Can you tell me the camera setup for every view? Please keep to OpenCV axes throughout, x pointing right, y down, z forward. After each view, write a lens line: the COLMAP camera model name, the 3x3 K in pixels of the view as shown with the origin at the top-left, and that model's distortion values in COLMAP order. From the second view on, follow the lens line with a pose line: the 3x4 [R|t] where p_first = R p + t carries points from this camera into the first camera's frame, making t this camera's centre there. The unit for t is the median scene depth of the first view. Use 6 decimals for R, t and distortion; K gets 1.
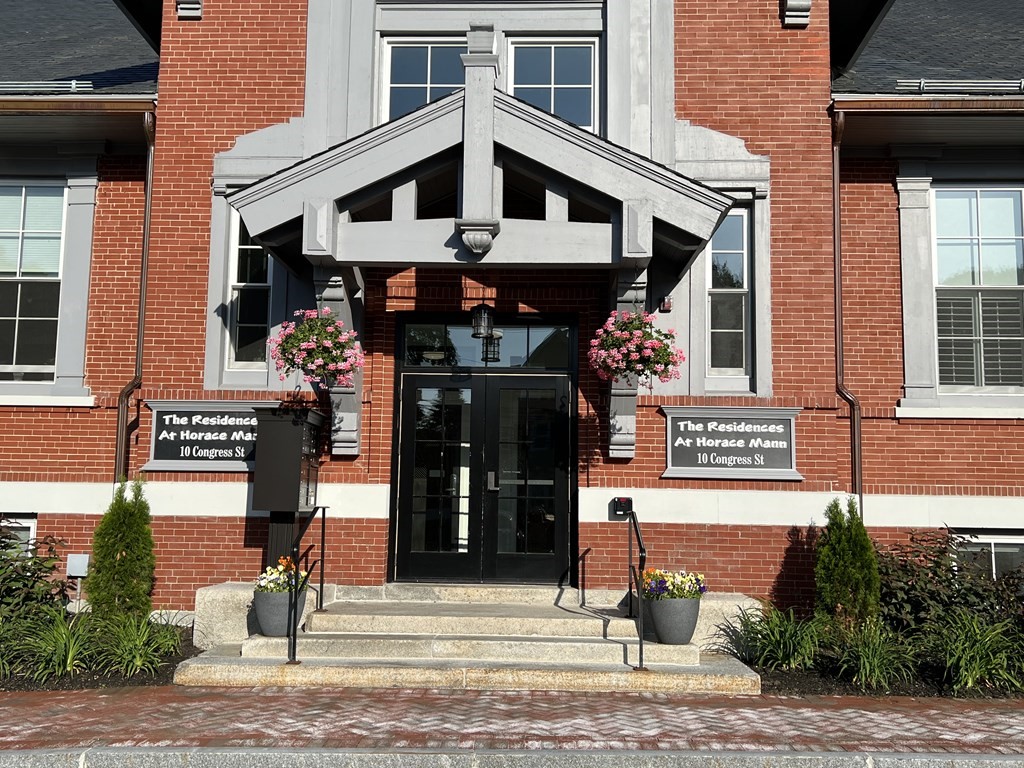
lens RADIAL K [[981.4, 0, 512.0], [0, 981.4, 384.0], [0, 0, 1]] dist [0.003000, 0.000152]
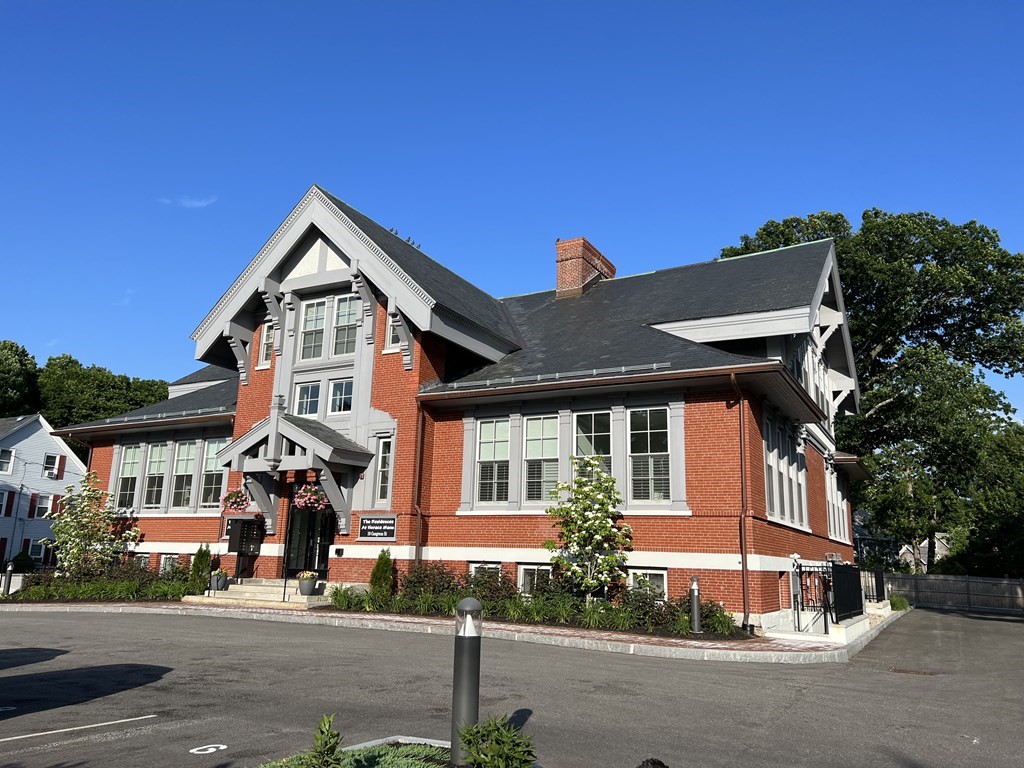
lens RADIAL K [[769.2, 0, 512.0], [0, 769.2, 384.0], [0, 0, 1]] dist [-0.007002, -0.002113]
pose [[0.893562, -0.098073, -0.438096, 1.509768], [0.041374, 0.989684, -0.137165, -0.025387], [0.447029, 0.104440, 0.888402, -0.747619]]
